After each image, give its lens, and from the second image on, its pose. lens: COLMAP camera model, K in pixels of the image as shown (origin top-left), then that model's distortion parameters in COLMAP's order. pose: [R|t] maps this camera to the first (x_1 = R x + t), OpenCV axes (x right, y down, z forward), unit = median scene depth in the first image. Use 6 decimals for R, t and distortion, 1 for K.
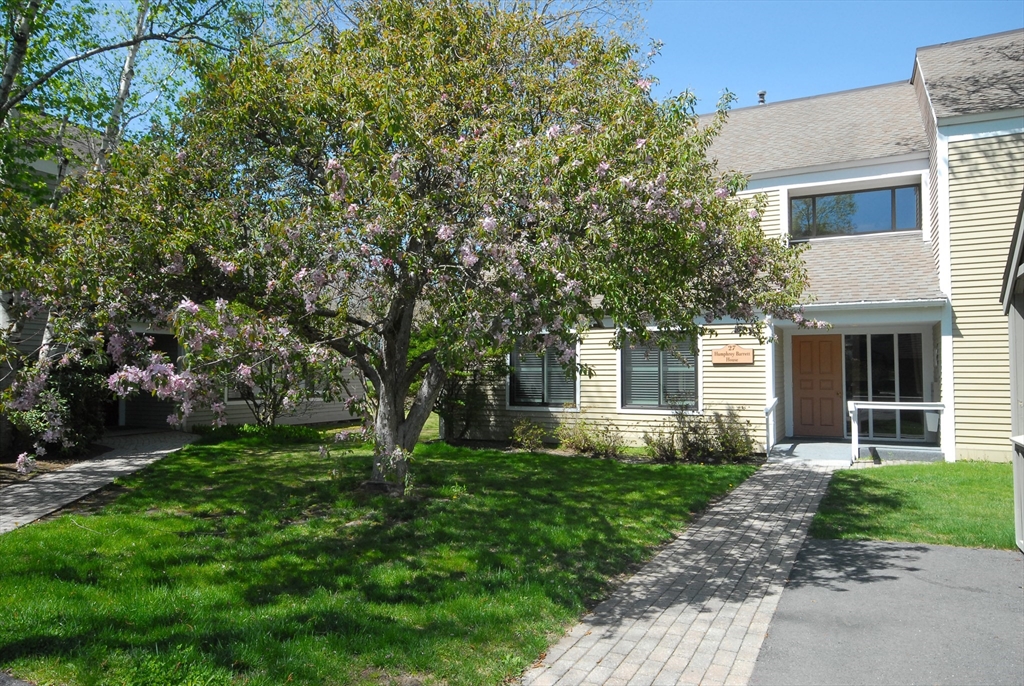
lens RADIAL K [[692.9, 0, 509.6], [0, 692.9, 347.9], [0, 0, 1]] dist [0.004275, 0.003184]
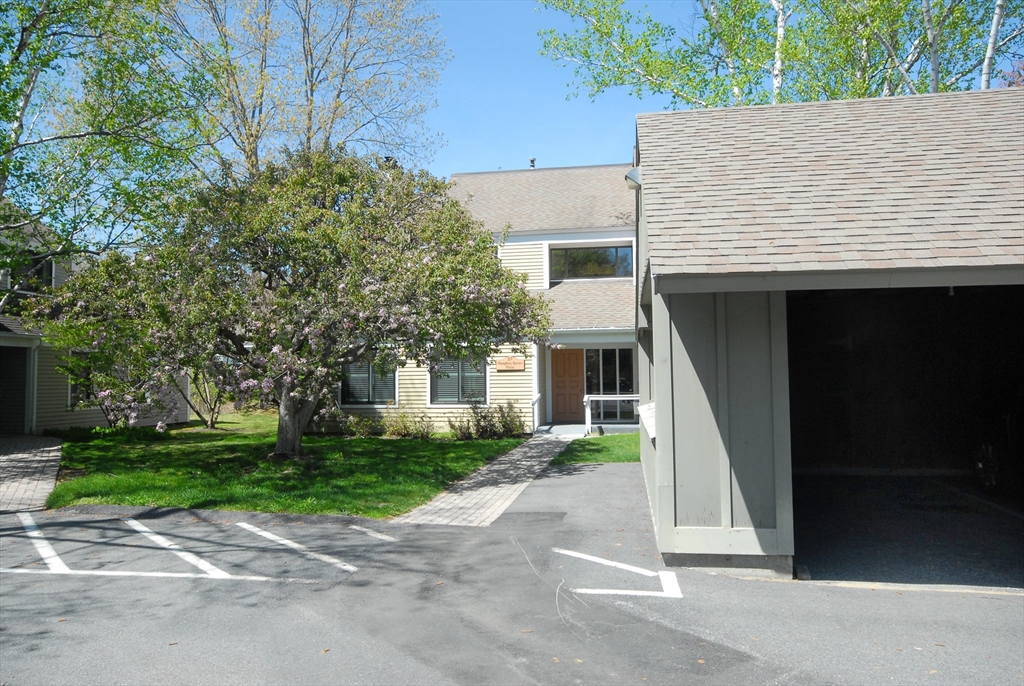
lens RADIAL K [[692.9, 0, 511.5], [0, 692.9, 343.5], [0, 0, 1]] dist [0.004275, 0.003184]
pose [[0.951730, 0.005176, 0.306894, -0.110151], [-0.001096, 0.999909, -0.013464, -0.012453], [-0.306936, 0.012478, 0.951648, -0.344054]]
